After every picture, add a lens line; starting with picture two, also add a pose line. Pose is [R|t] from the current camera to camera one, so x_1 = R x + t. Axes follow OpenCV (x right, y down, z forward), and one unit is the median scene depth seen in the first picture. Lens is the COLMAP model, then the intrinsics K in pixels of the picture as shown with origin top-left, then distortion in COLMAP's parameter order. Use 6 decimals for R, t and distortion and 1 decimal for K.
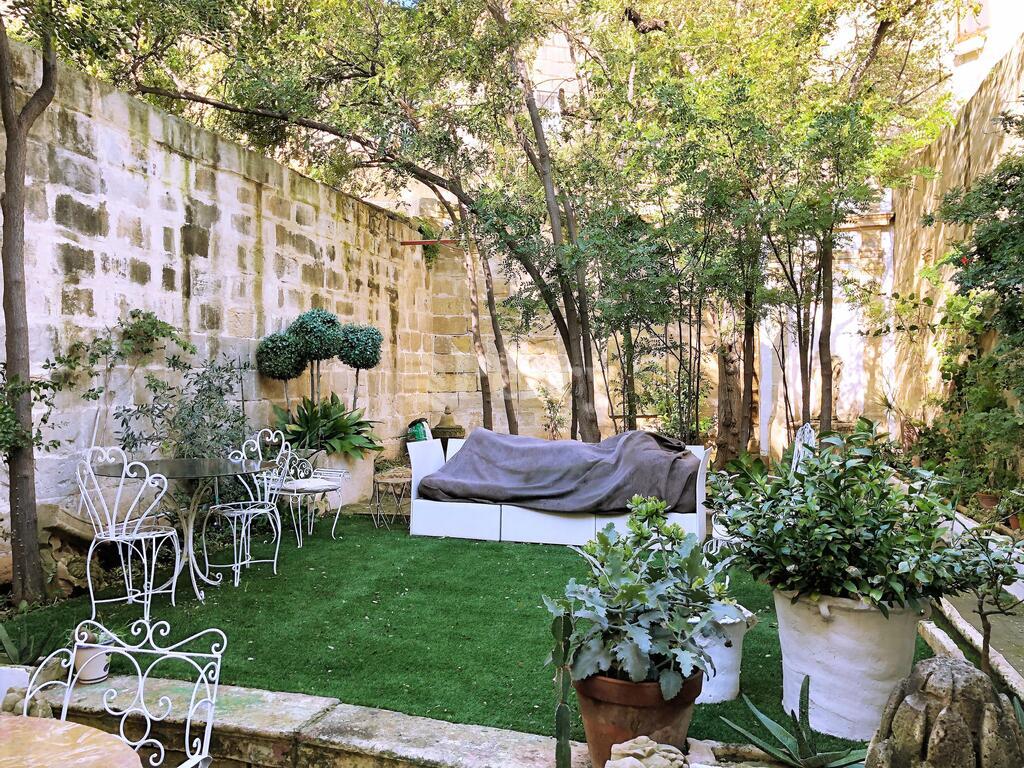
lens RADIAL K [[827.6, 0, 512.0], [0, 827.6, 384.0], [0, 0, 1]] dist [0.033298, -0.005809]
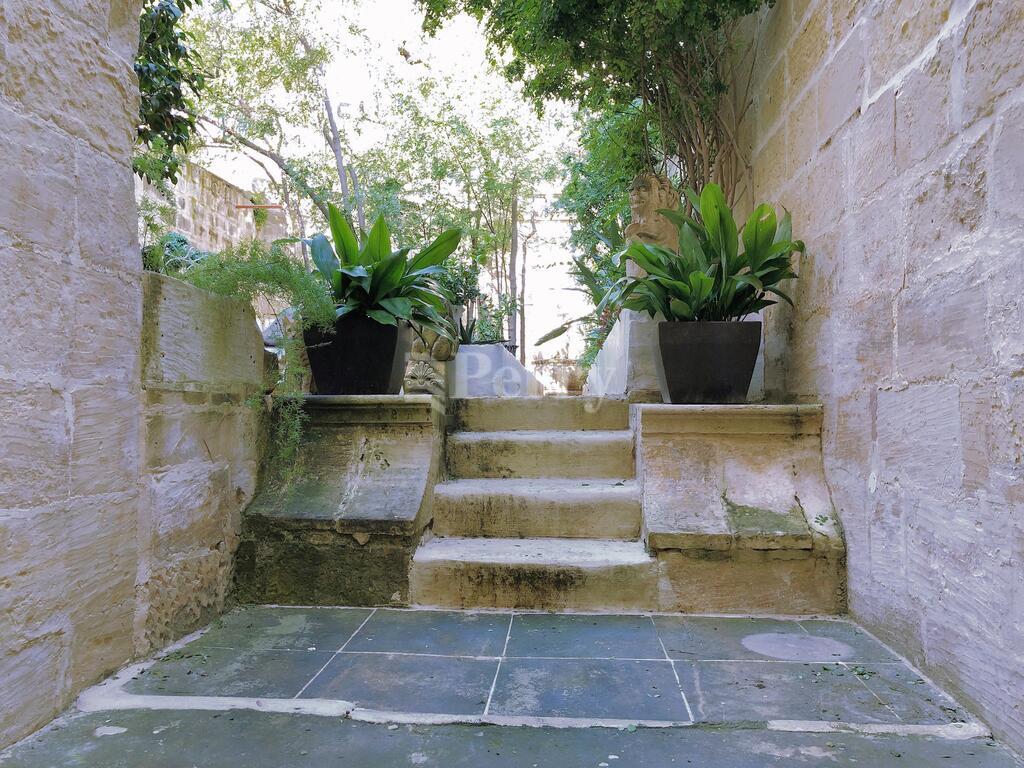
lens RADIAL K [[815.4, 0, 498.3], [0, 815.4, 380.1], [0, 0, 1]] dist [0.002278, 0.001474]
pose [[0.984029, 0.018866, 0.177008, 0.073800], [-0.014133, 0.999509, -0.027962, 0.194217], [-0.177449, 0.025014, 0.983812, -0.482064]]
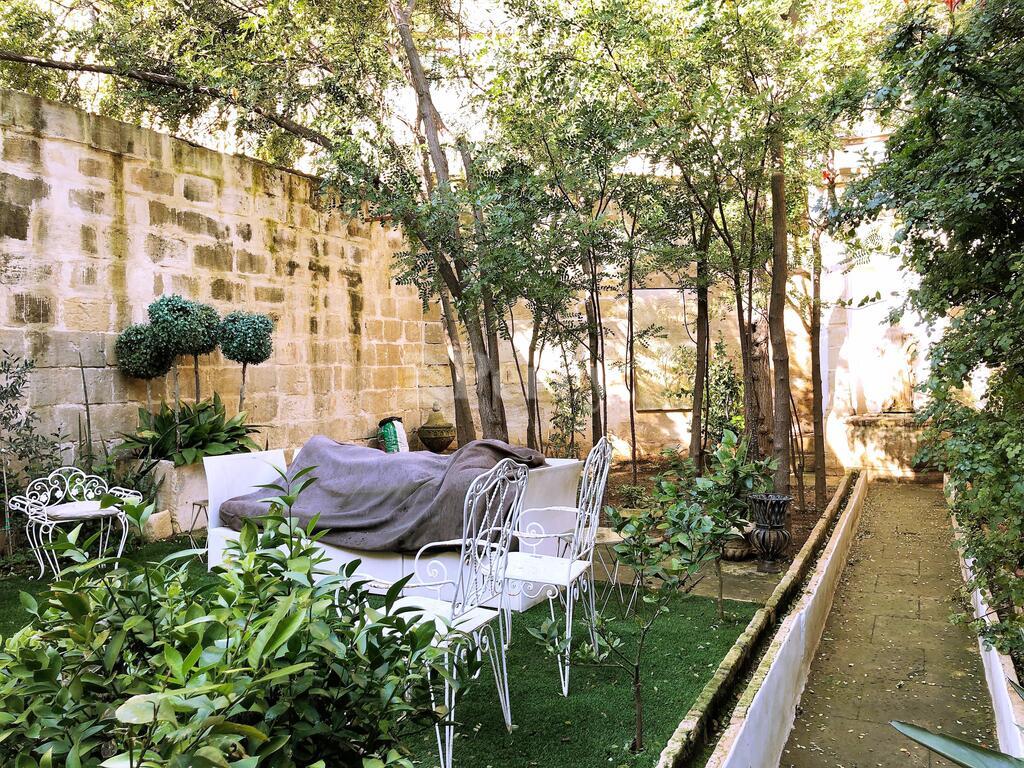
lens RADIAL K [[834.2, 0, 502.2], [0, 834.2, 381.7], [0, 0, 1]] dist [0.069093, -0.077650]
pose [[0.981952, -0.015406, -0.188501, 0.258639], [0.017725, 0.999786, 0.010624, -0.004883], [0.188297, -0.013774, 0.982015, 0.208109]]
